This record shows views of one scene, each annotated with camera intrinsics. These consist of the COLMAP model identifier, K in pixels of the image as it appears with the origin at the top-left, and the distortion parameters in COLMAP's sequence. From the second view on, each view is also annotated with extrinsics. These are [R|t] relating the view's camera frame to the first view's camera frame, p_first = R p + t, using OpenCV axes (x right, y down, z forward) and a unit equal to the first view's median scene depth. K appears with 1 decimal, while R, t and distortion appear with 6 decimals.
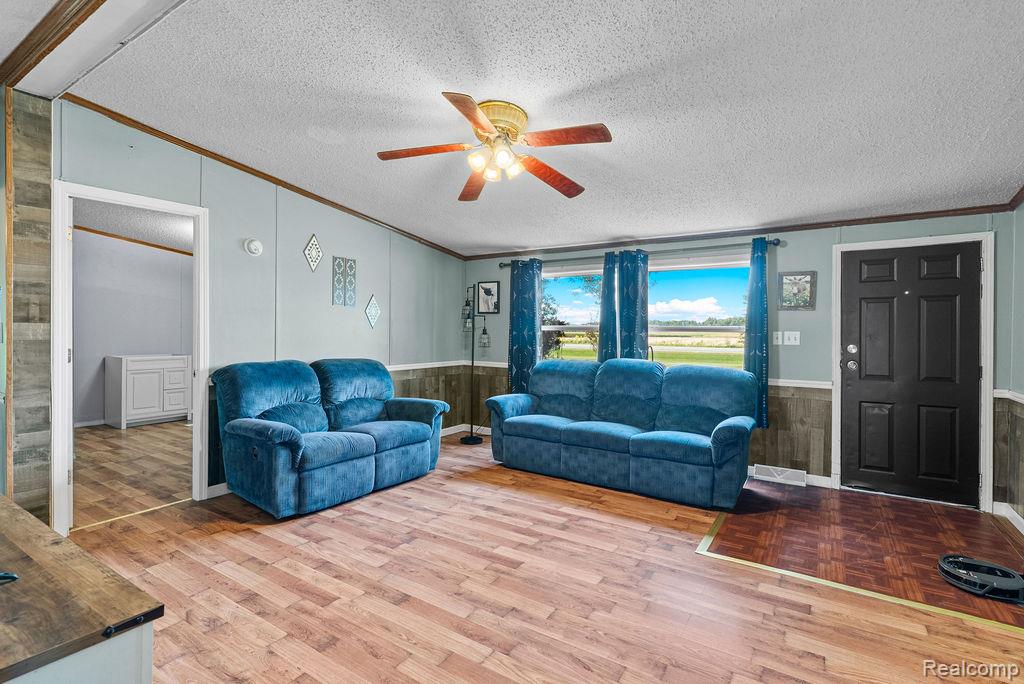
lens RADIAL K [[490.3, 0, 508.0], [0, 490.3, 332.4], [0, 0, 1]] dist [-0.000790, -0.000887]
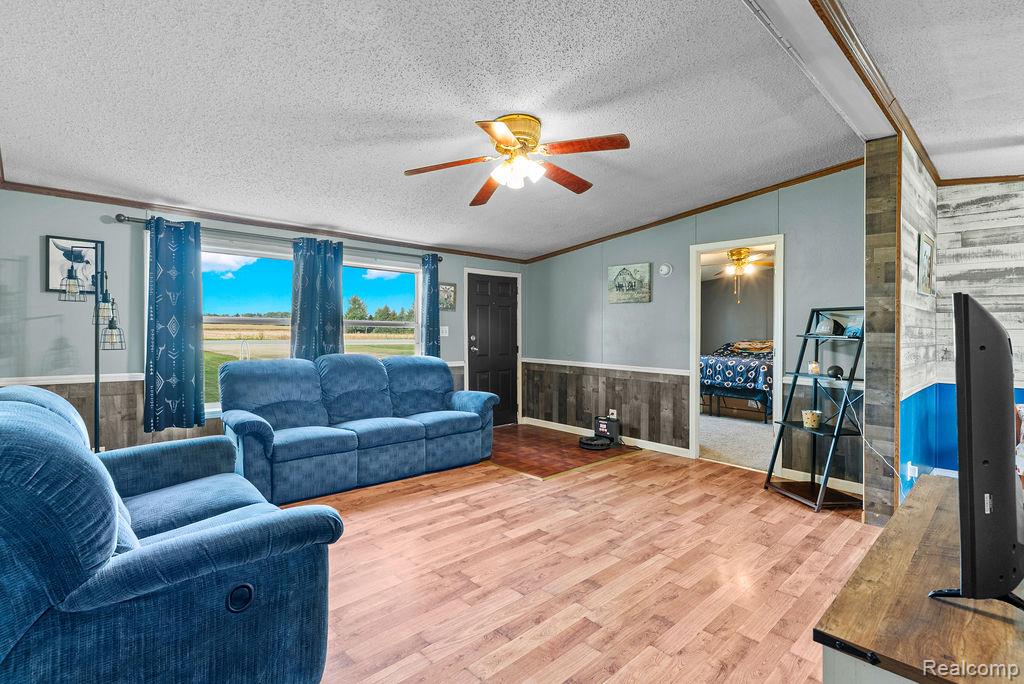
lens RADIAL K [[490.3, 0, 515.9], [0, 490.3, 324.7], [0, 0, 1]] dist [-0.000790, -0.000887]
pose [[0.219744, 0.003306, 0.975552, -0.725481], [-0.009305, 0.999956, -0.001292, -0.007094], [-0.975513, -0.008793, 0.219765, 0.524773]]
